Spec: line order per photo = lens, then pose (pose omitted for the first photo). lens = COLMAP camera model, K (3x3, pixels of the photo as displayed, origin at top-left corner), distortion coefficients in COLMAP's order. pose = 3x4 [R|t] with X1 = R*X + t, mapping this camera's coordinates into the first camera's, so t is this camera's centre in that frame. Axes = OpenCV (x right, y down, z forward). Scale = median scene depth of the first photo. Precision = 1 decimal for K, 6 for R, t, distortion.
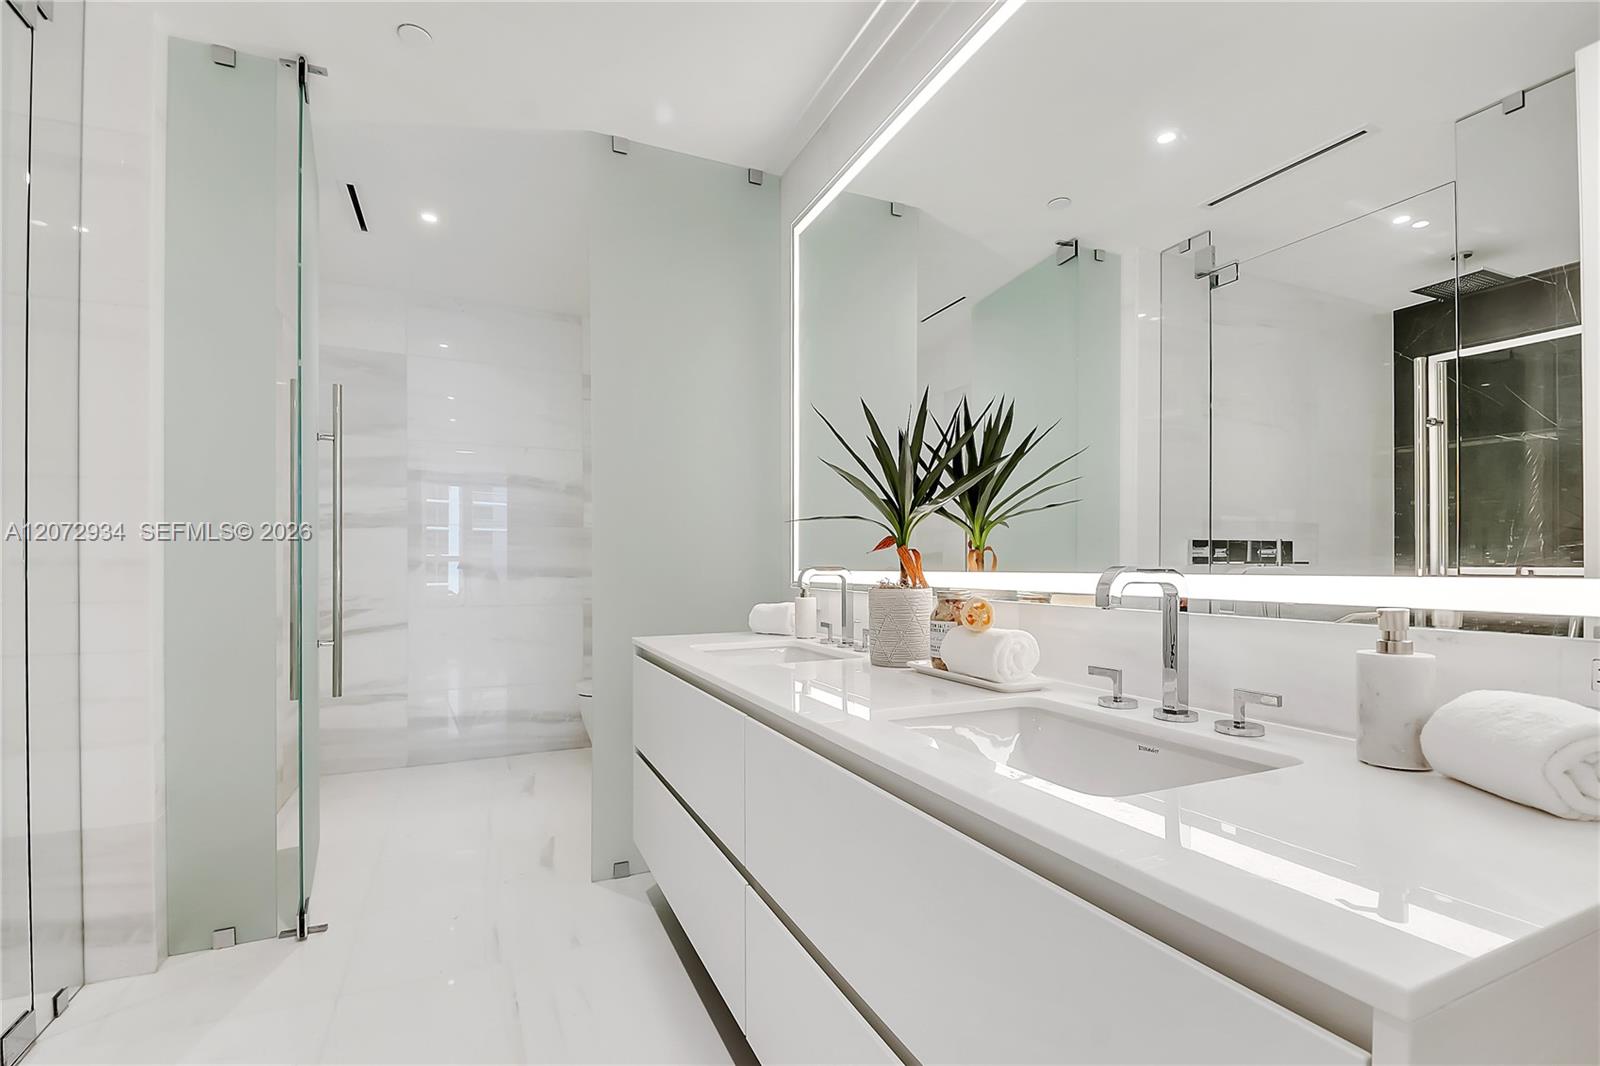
lens RADIAL K [[714.1, 0, 794.3], [0, 714.1, 563.7], [0, 0, 1]] dist [0.035273, -0.032481]
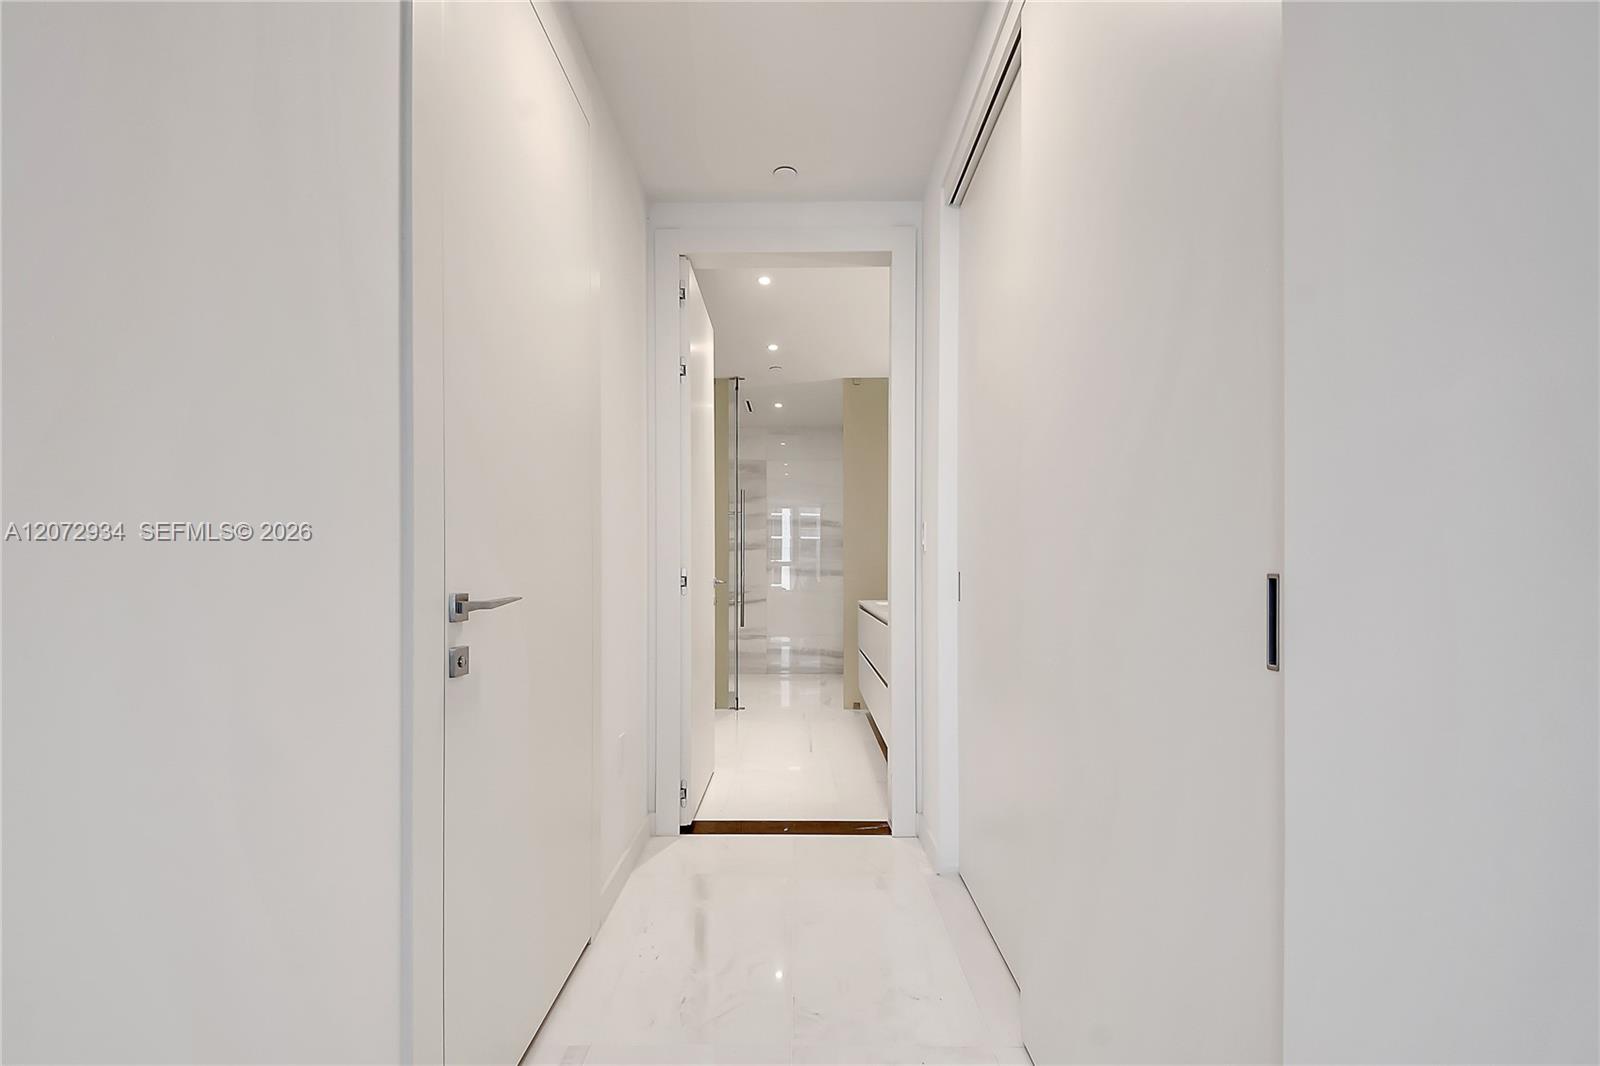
lens RADIAL K [[714.1, 0, 794.3], [0, 714.1, 563.7], [0, 0, 1]] dist [0.035273, -0.032481]
pose [[0.909138, -0.001091, -0.416493, 0.310308], [-0.001099, 0.999987, -0.005017, -0.002384], [0.416493, 0.005019, 0.909125, -0.672928]]
